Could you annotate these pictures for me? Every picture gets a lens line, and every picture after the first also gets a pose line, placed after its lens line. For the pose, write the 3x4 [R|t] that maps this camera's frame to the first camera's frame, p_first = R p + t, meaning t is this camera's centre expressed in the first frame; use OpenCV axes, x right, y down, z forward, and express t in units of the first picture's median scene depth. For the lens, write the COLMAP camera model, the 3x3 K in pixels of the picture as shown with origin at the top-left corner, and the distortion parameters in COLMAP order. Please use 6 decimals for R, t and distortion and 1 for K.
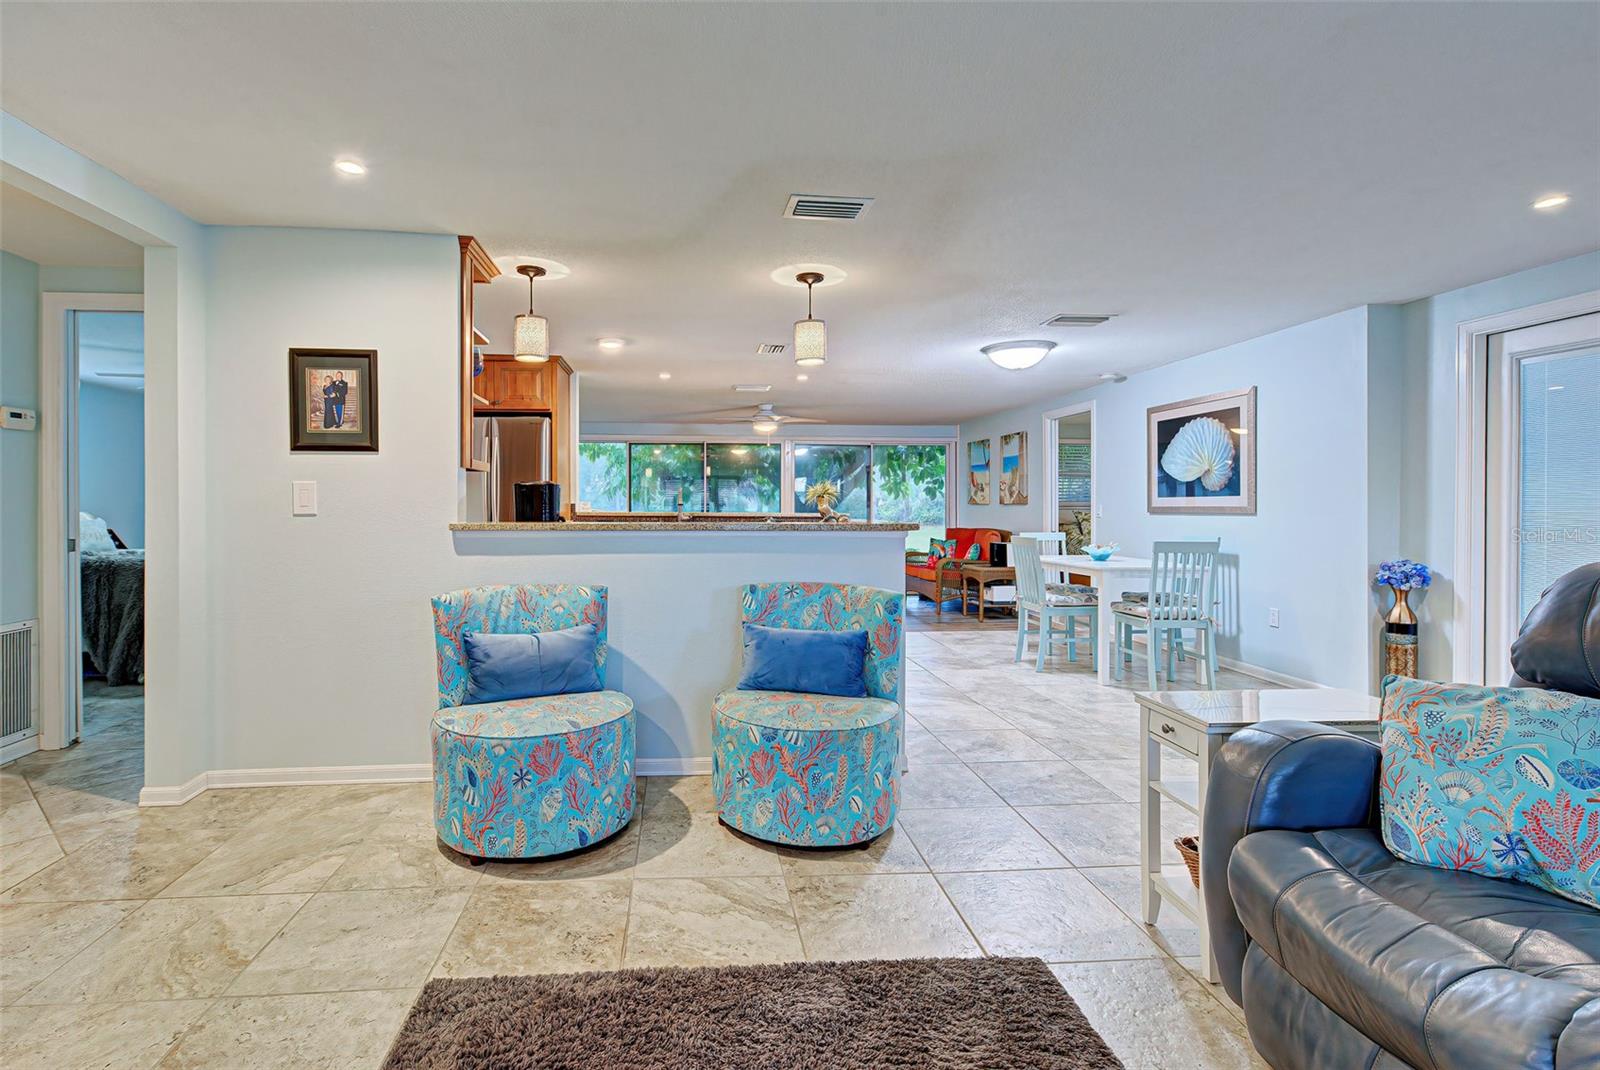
lens RADIAL K [[728.4, 0, 726.1], [0, 728.4, 505.3], [0, 0, 1]] dist [0.003575, -0.000112]
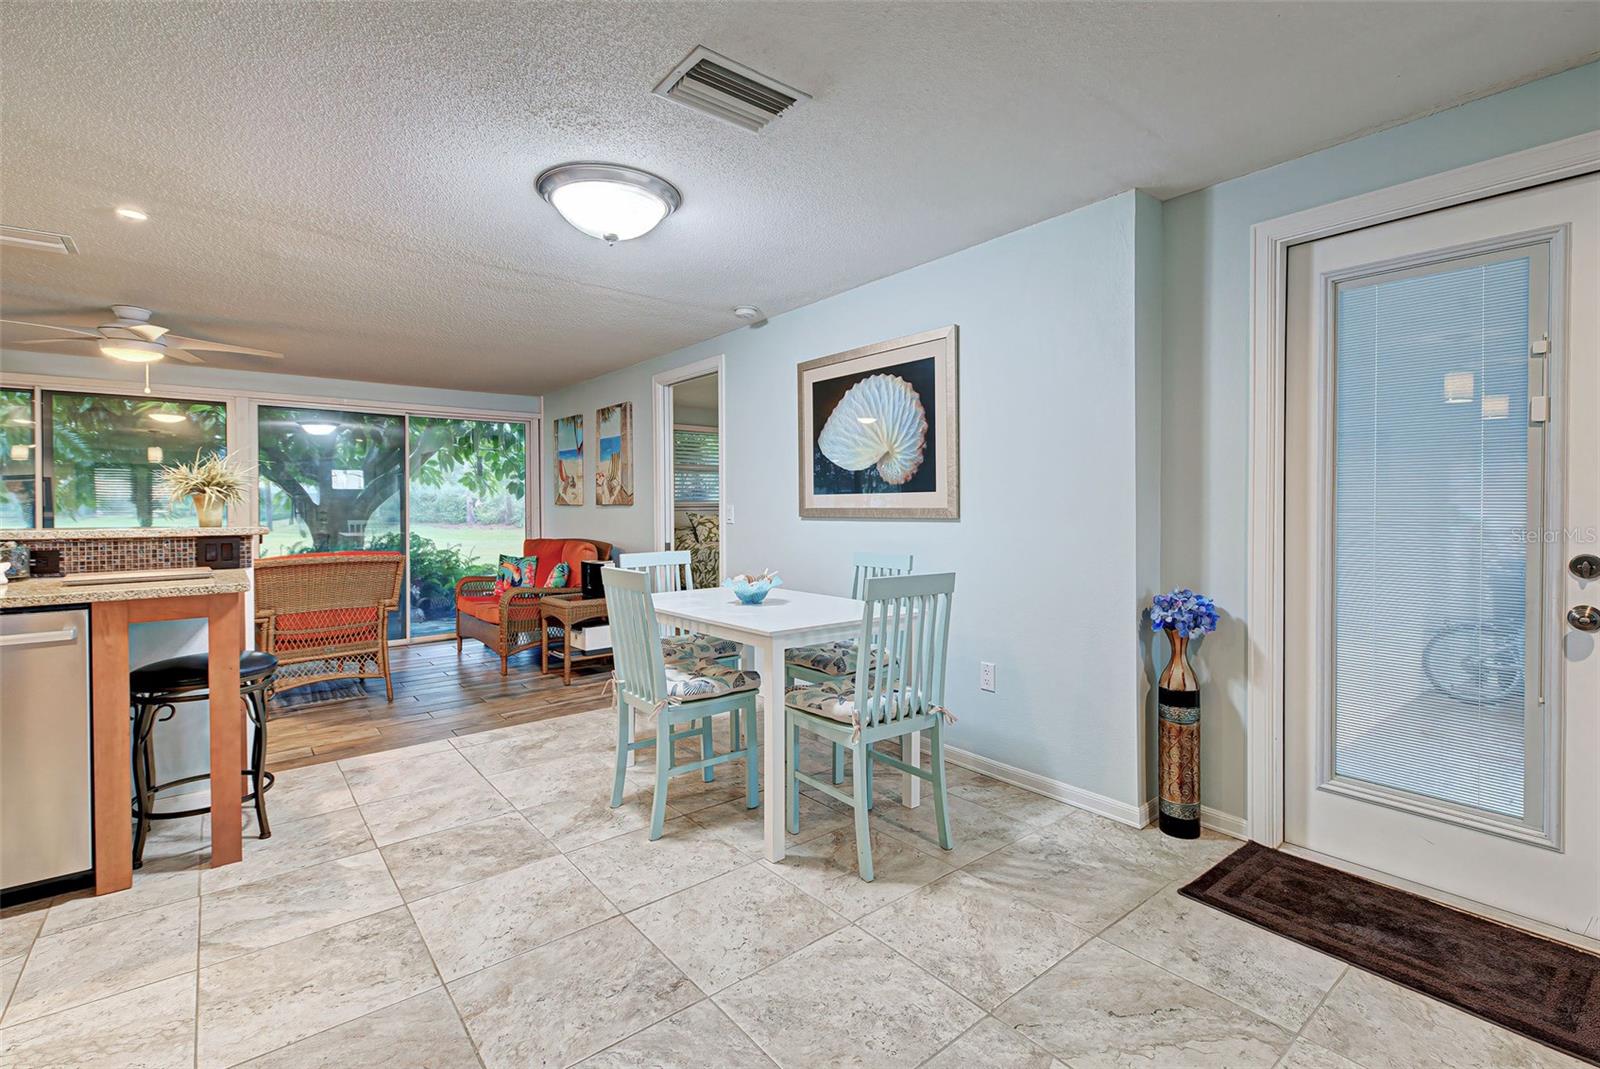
lens RADIAL K [[714.7, 0, 809.2], [0, 714.7, 512.0], [0, 0, 1]] dist [0.007043, -0.000760]
pose [[0.808182, -0.011005, 0.588830, 0.290504], [0.005178, 0.999920, 0.011581, -0.003595], [-0.588910, -0.006311, 0.808174, 0.687609]]
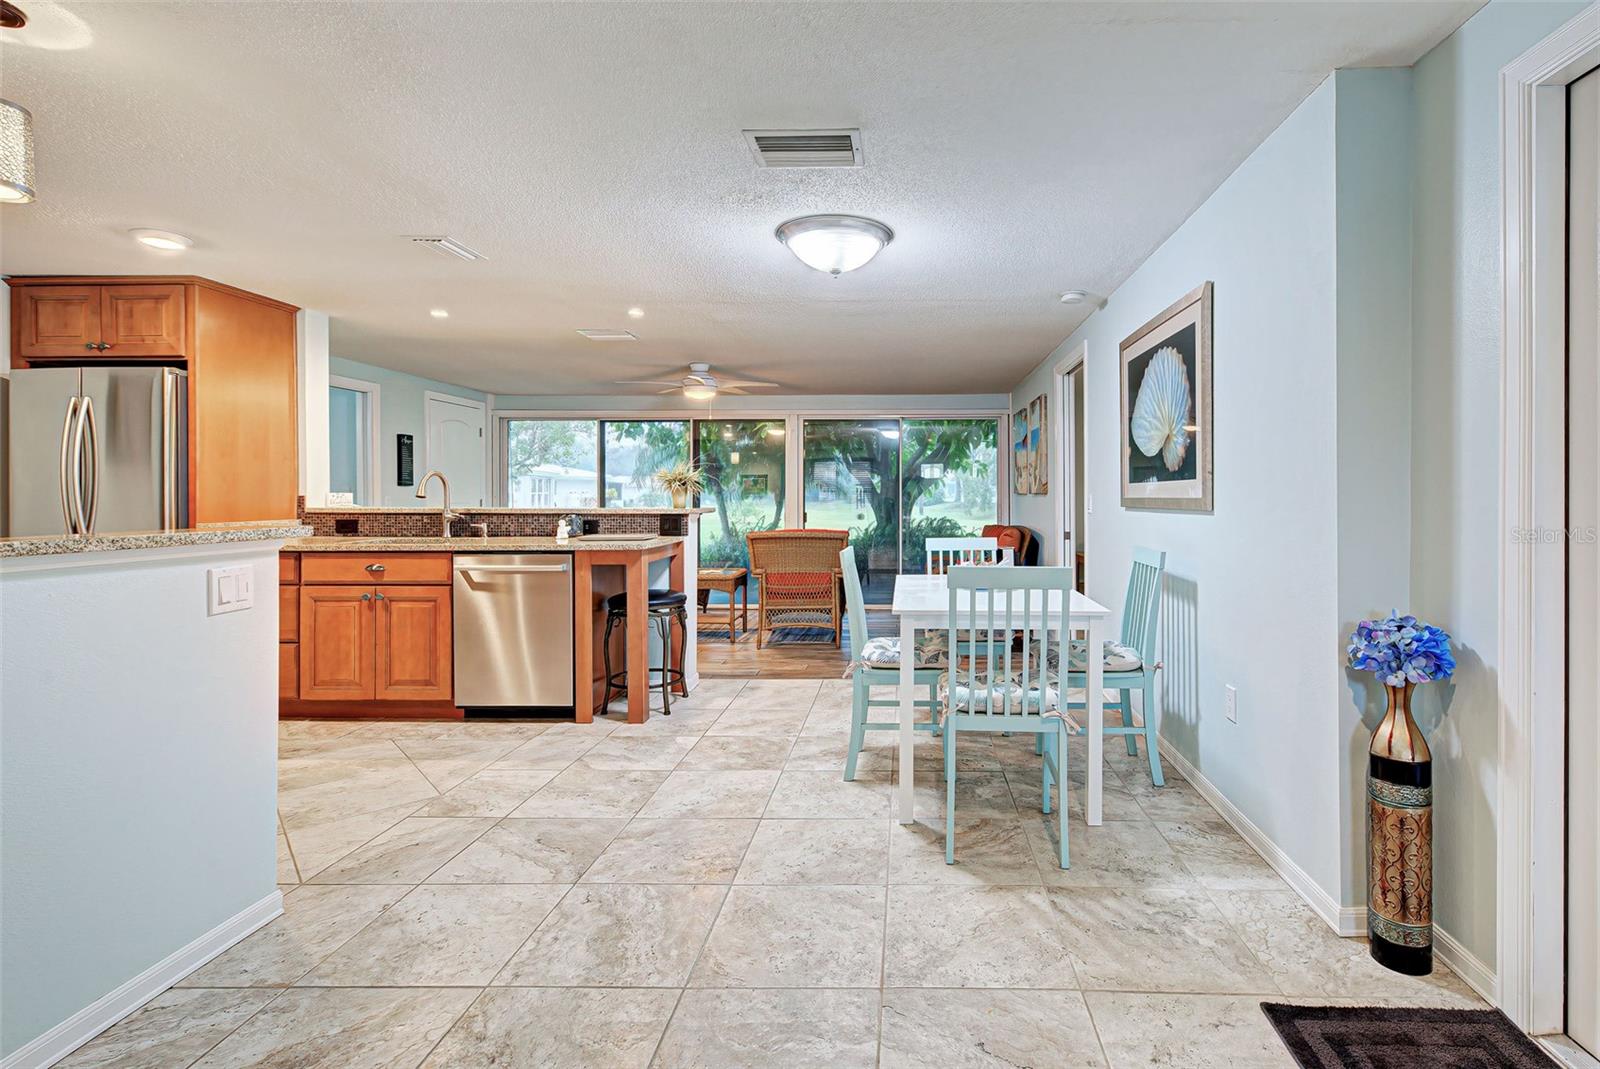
lens RADIAL K [[735.4, 0, 898.7], [0, 735.4, 495.7], [0, 0, 1]] dist [0.003147, -0.000048]
pose [[0.997707, -0.003672, -0.067581, 0.650842], [0.003779, 0.999992, 0.001469, -0.002371], [0.067575, -0.001721, 0.997713, 0.525488]]
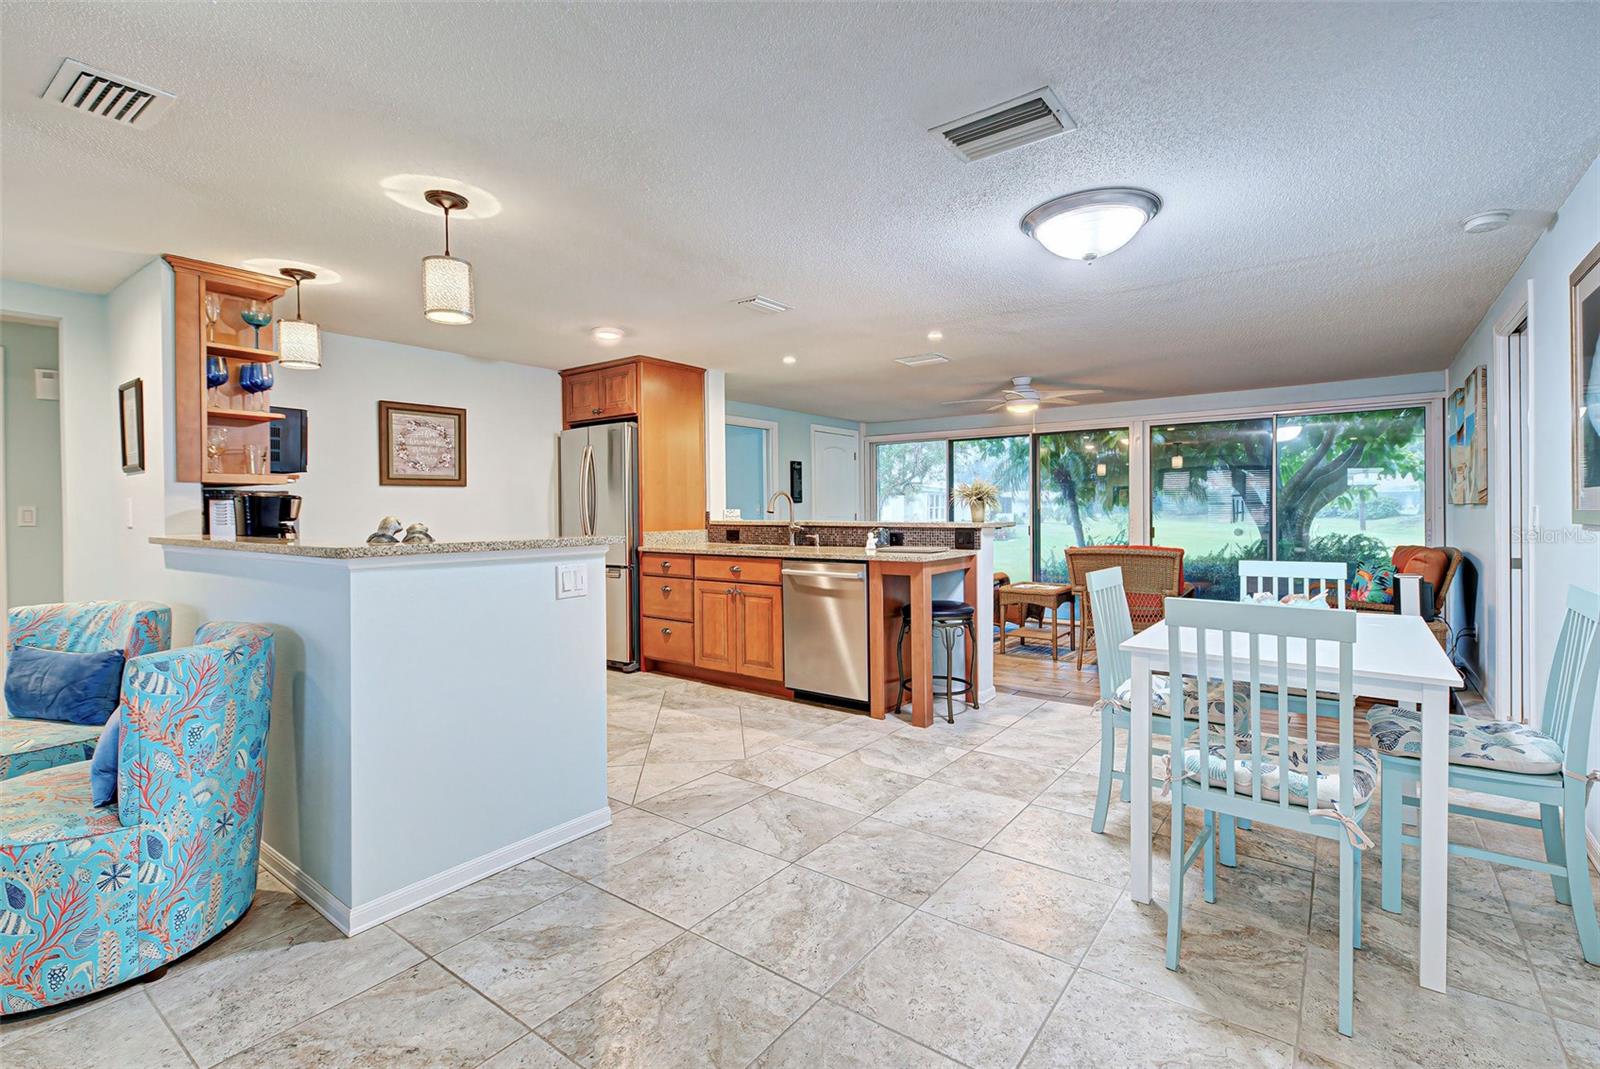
lens RADIAL K [[715.7, 0, 835.4], [0, 715.7, 517.0], [0, 0, 1]] dist [0.002510, -0.000133]
pose [[0.777965, -0.002555, -0.628302, 0.770586], [0.010196, 0.999911, 0.008558, -0.002904], [0.628225, -0.013064, 0.777922, 0.624066]]
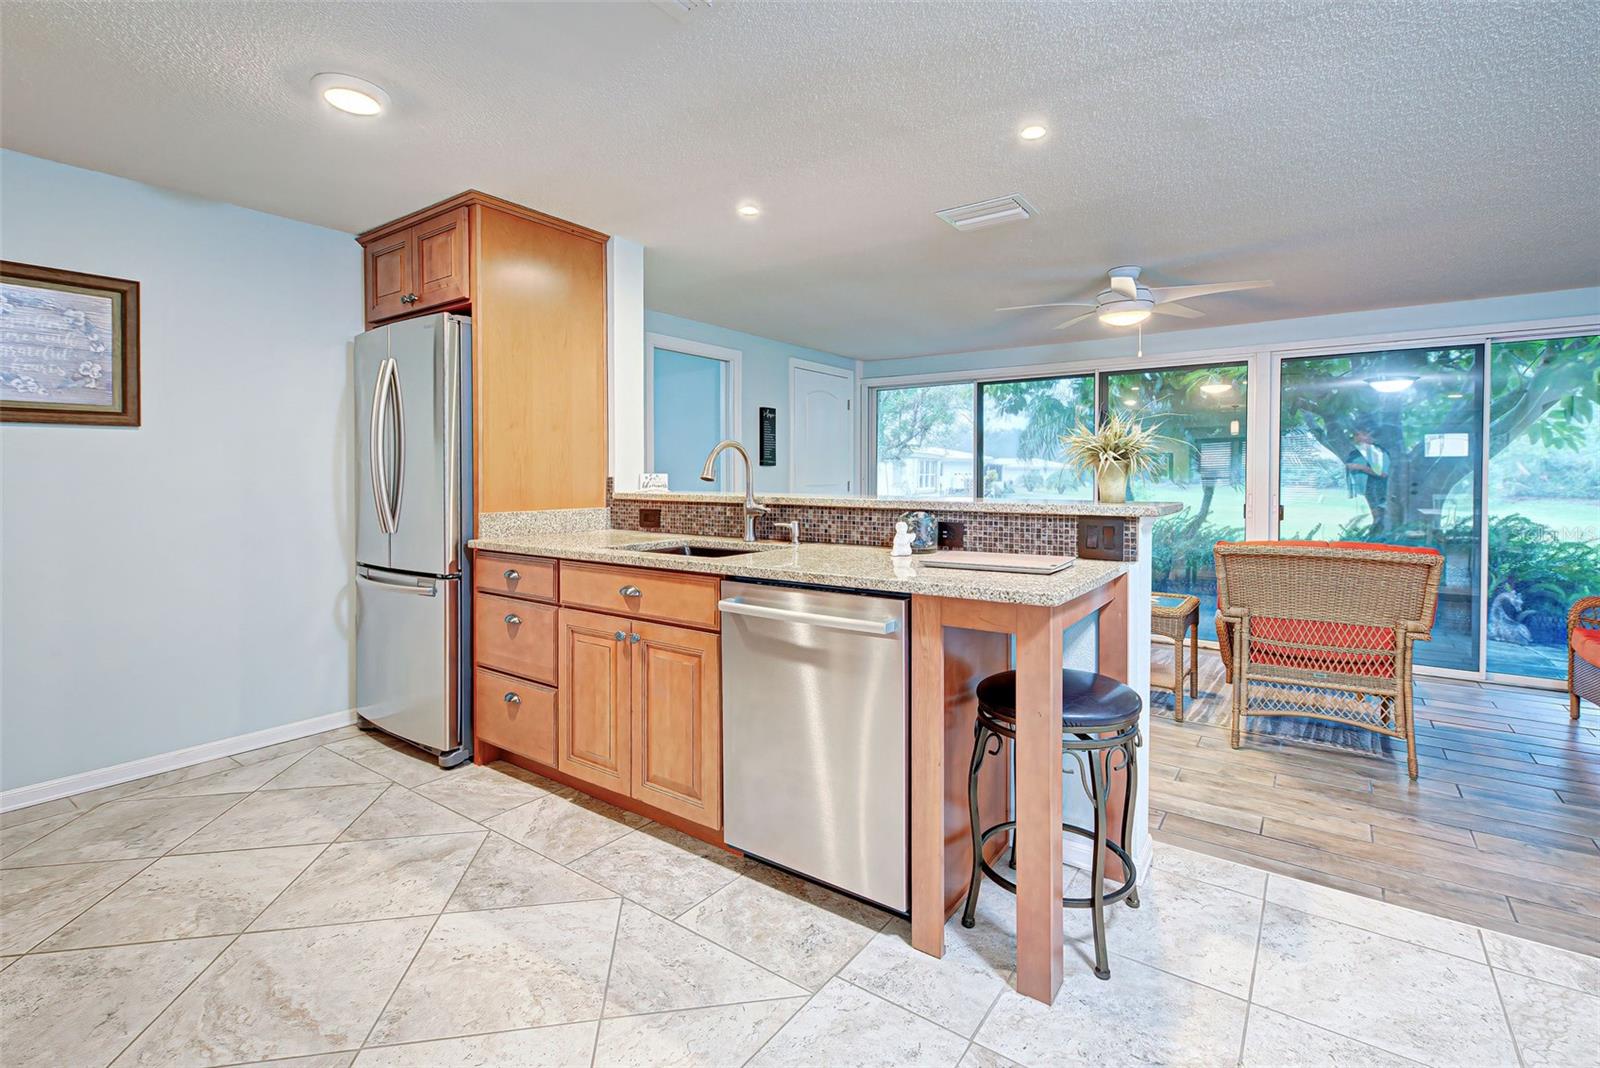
lens RADIAL K [[724.6, 0, 831.3], [0, 724.6, 489.0], [0, 0, 1]] dist [0.009462, -0.000116]
pose [[0.790543, 0.008670, -0.612345, 0.407142], [0.001455, 0.999870, 0.016036, -0.003429], [0.612404, -0.013568, 0.790428, 1.055489]]
